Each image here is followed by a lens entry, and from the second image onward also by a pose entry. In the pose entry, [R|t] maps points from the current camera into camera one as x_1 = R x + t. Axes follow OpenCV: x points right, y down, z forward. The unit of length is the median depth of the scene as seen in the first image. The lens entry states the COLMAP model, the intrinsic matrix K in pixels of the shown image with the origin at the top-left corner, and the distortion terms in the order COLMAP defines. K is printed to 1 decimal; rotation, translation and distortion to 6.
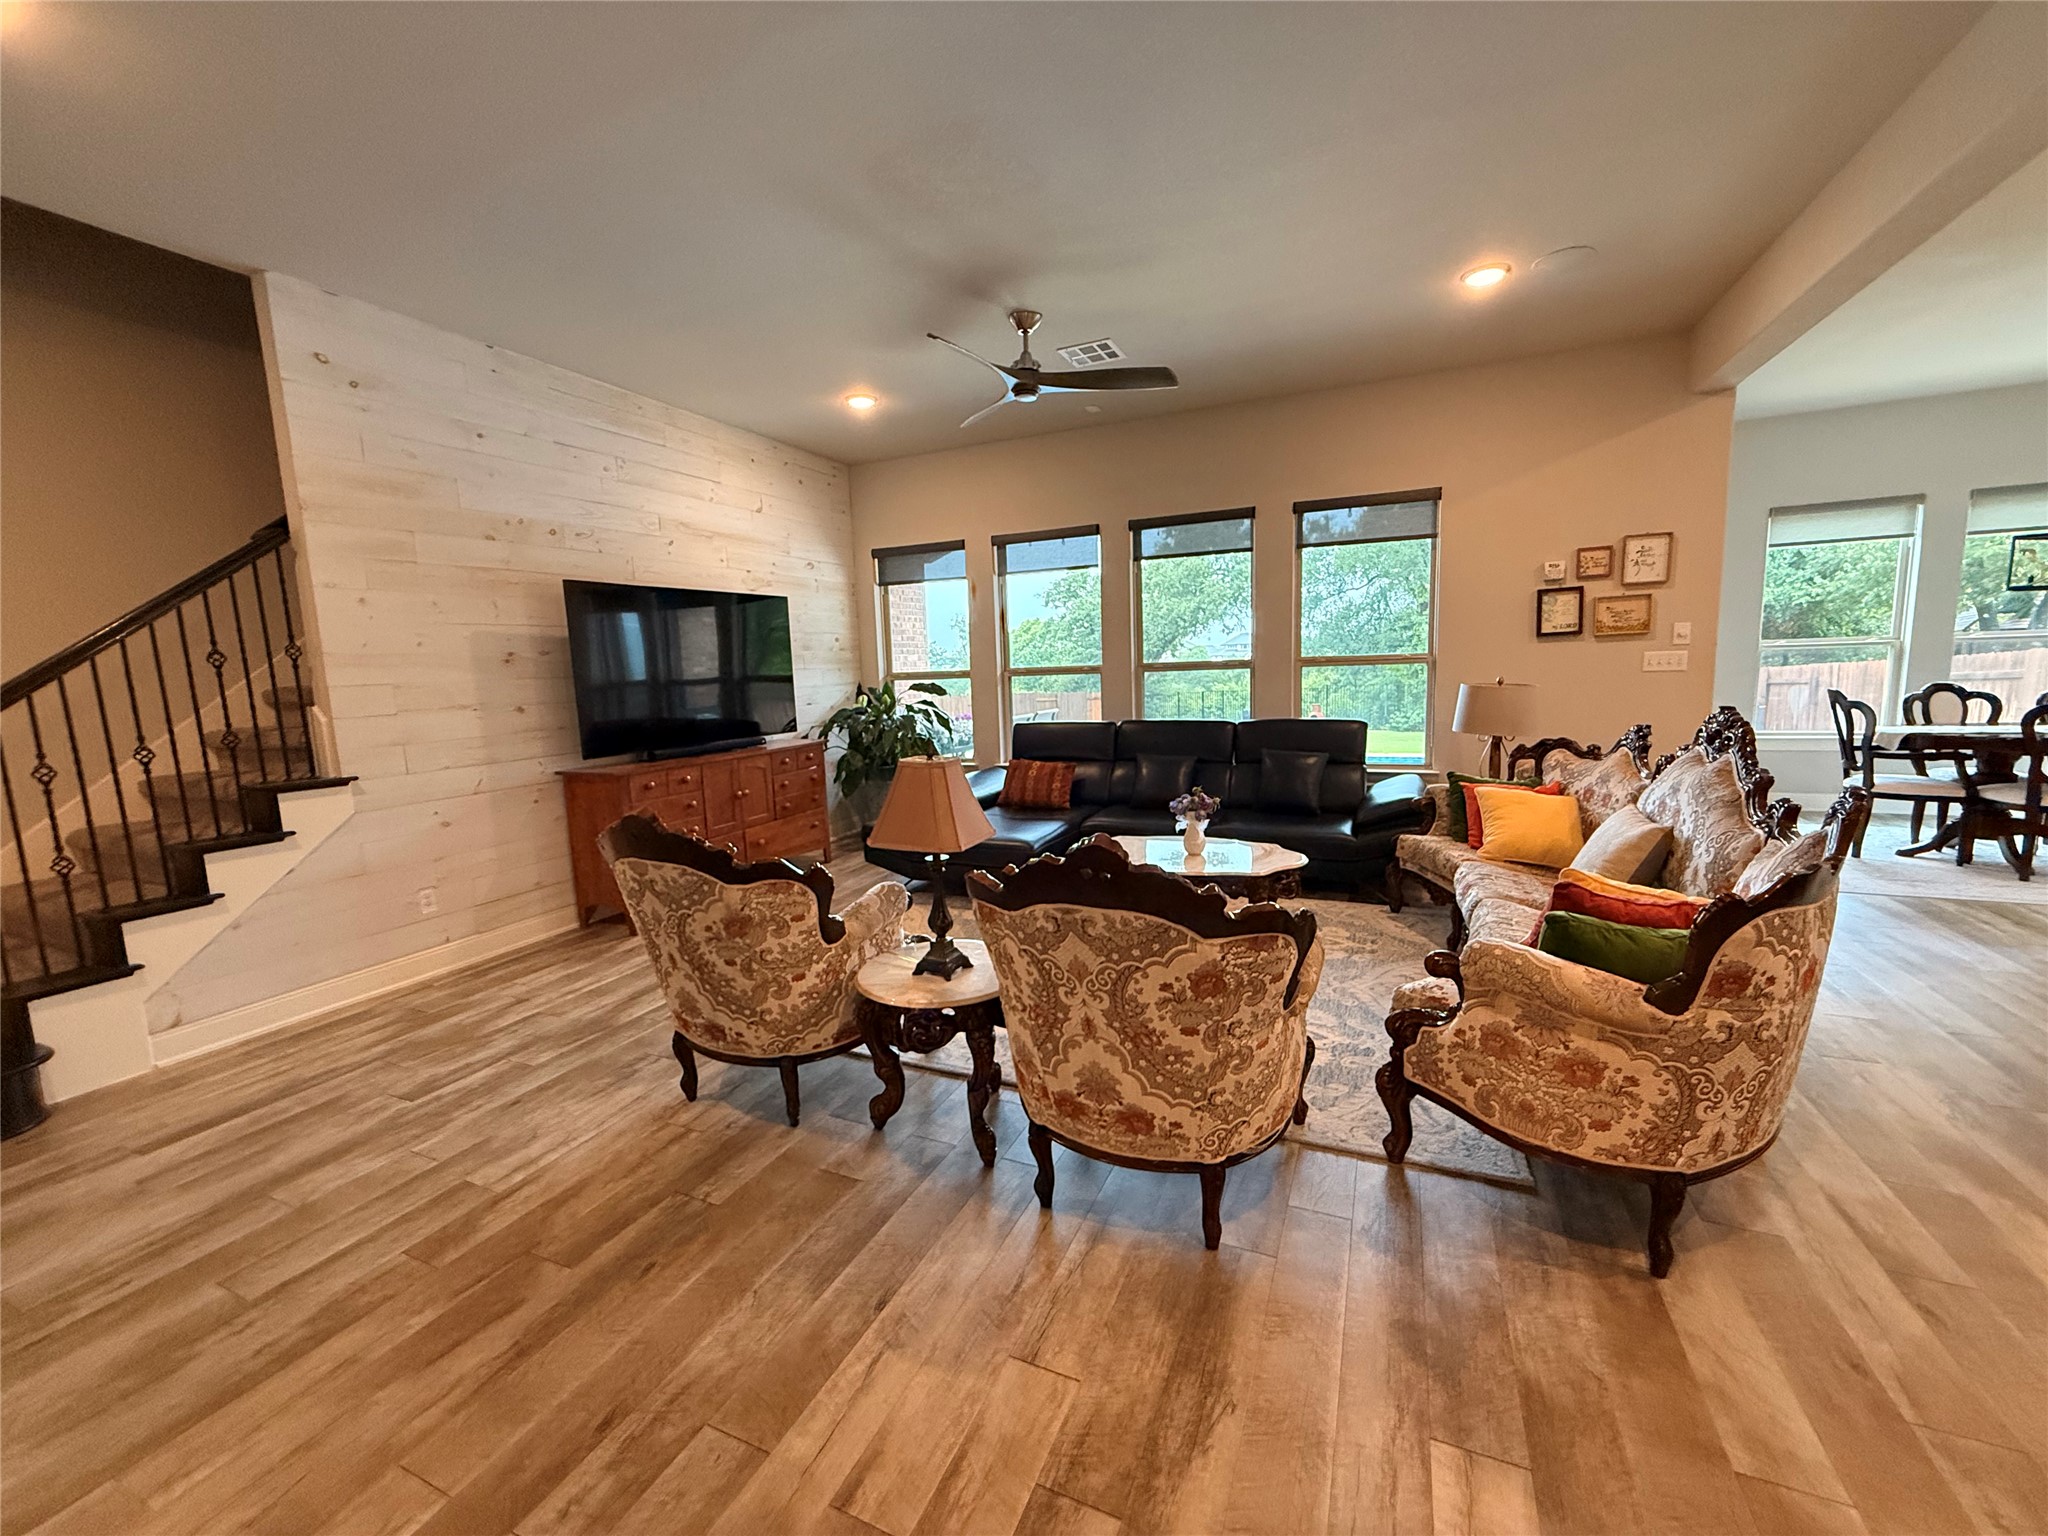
lens RADIAL K [[812.1, 0, 1028.2], [0, 812.1, 771.4], [0, 0, 1]] dist [-0.001638, 0.000370]
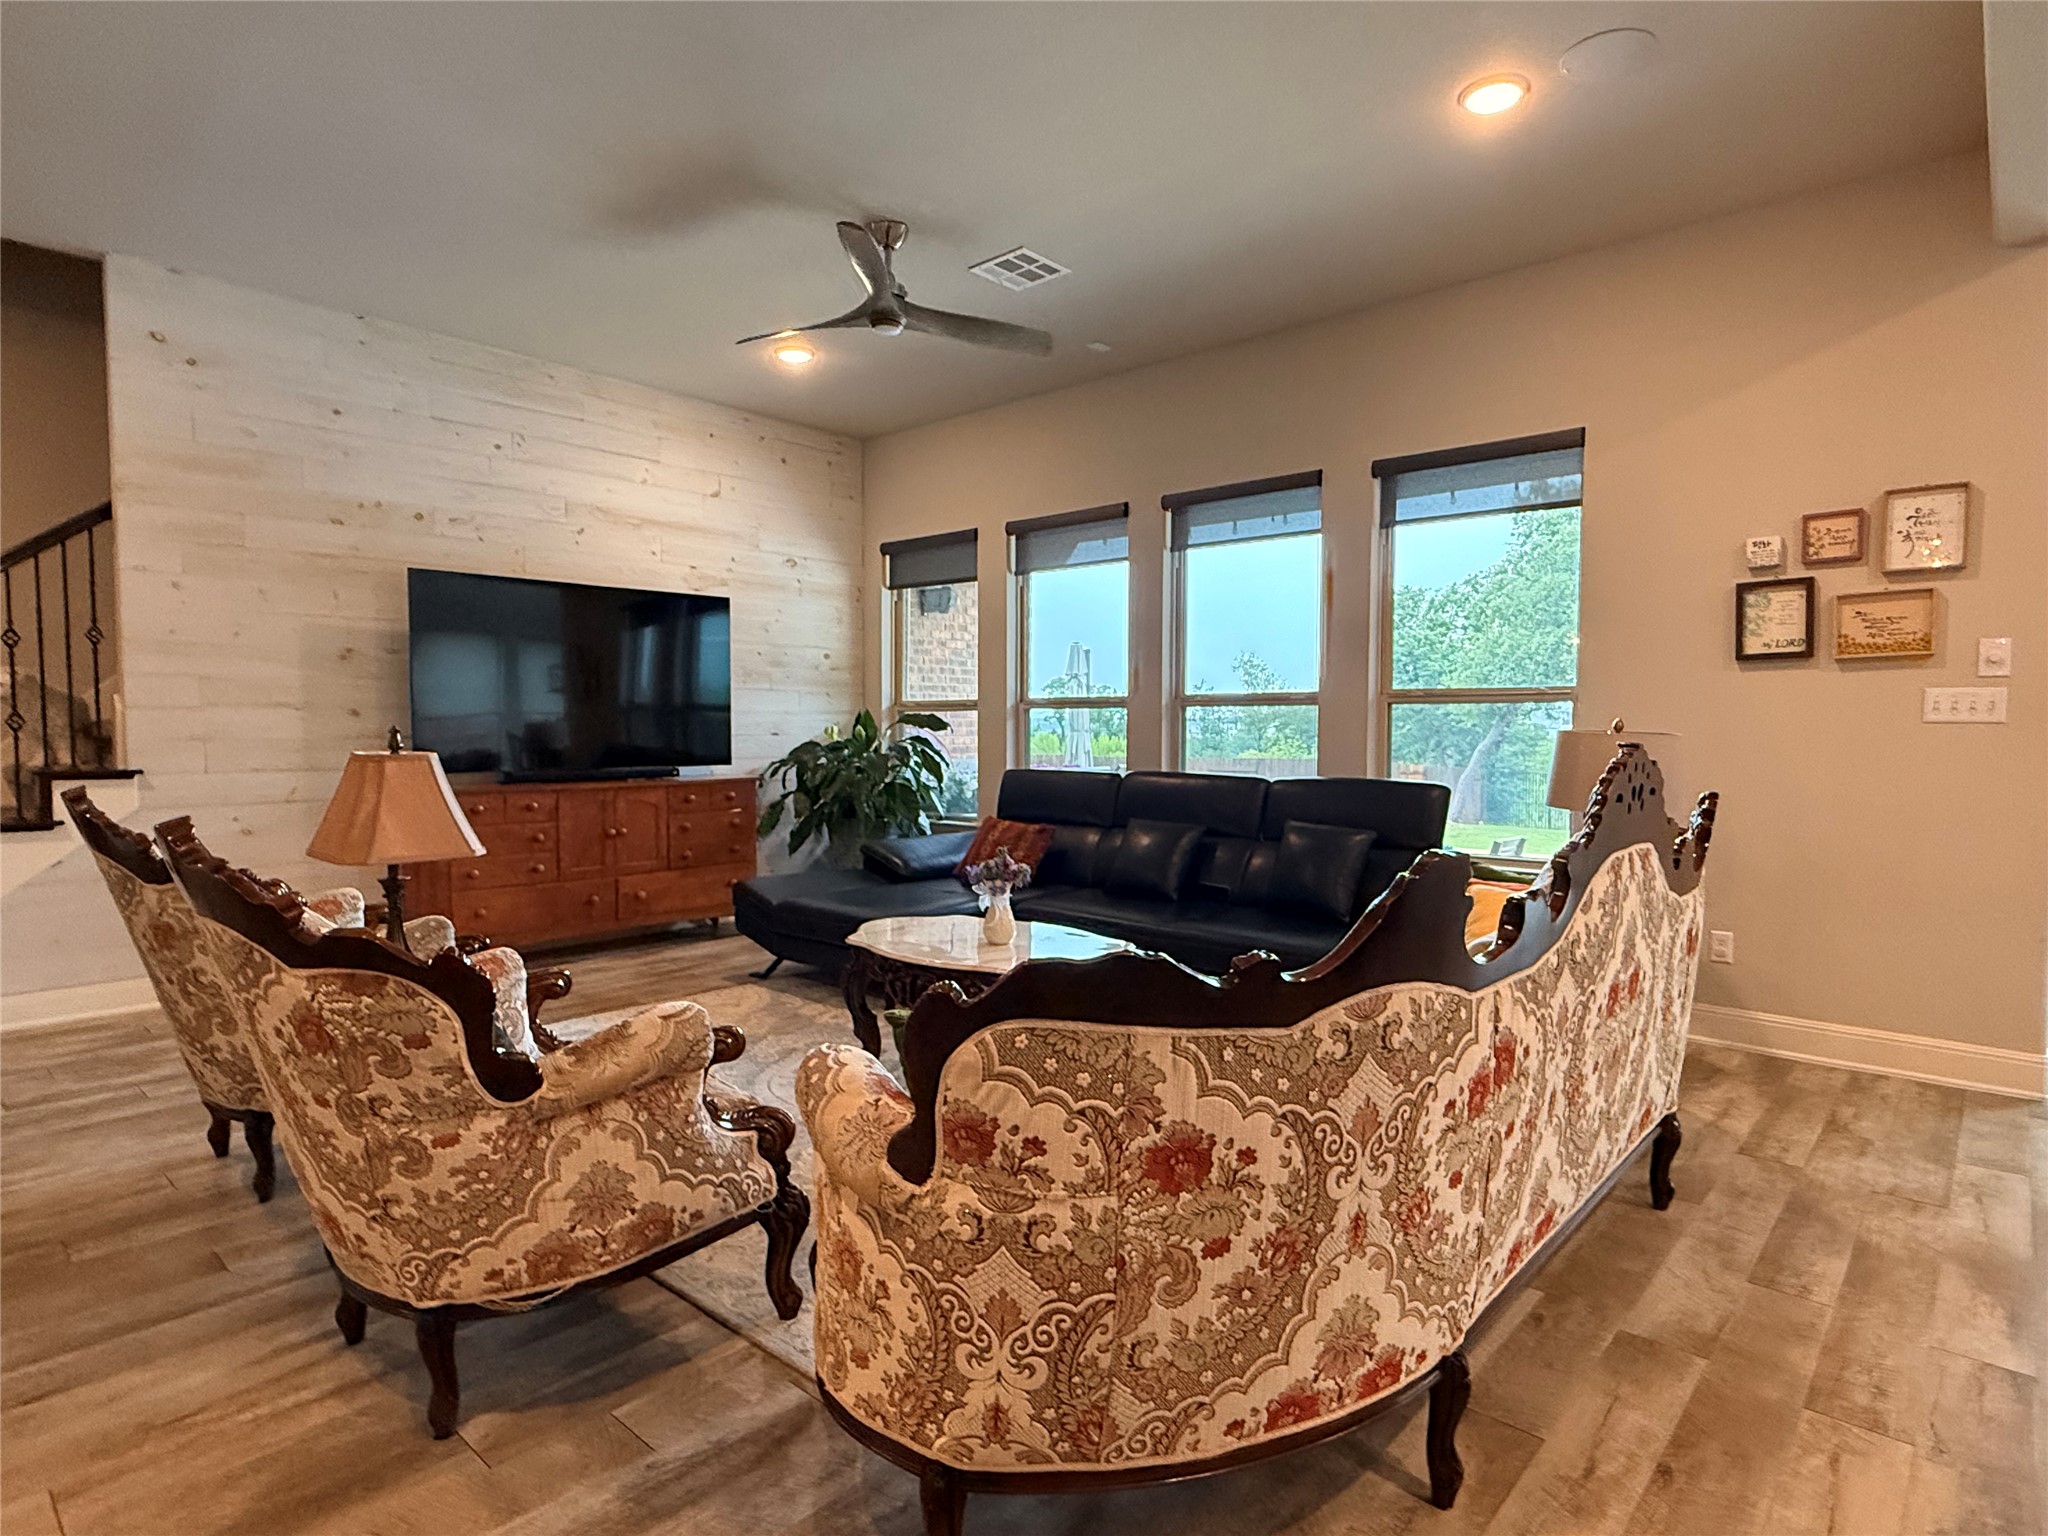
lens RADIAL K [[1097.6, 0, 1026.5], [0, 1097.6, 777.4], [0, 0, 1]] dist [-0.000168, -0.000212]
pose [[0.952296, 0.052680, -0.300595, 0.390035], [-0.076133, 0.994855, -0.066843, 0.016158], [0.295527, 0.086539, 0.951407, 0.076294]]
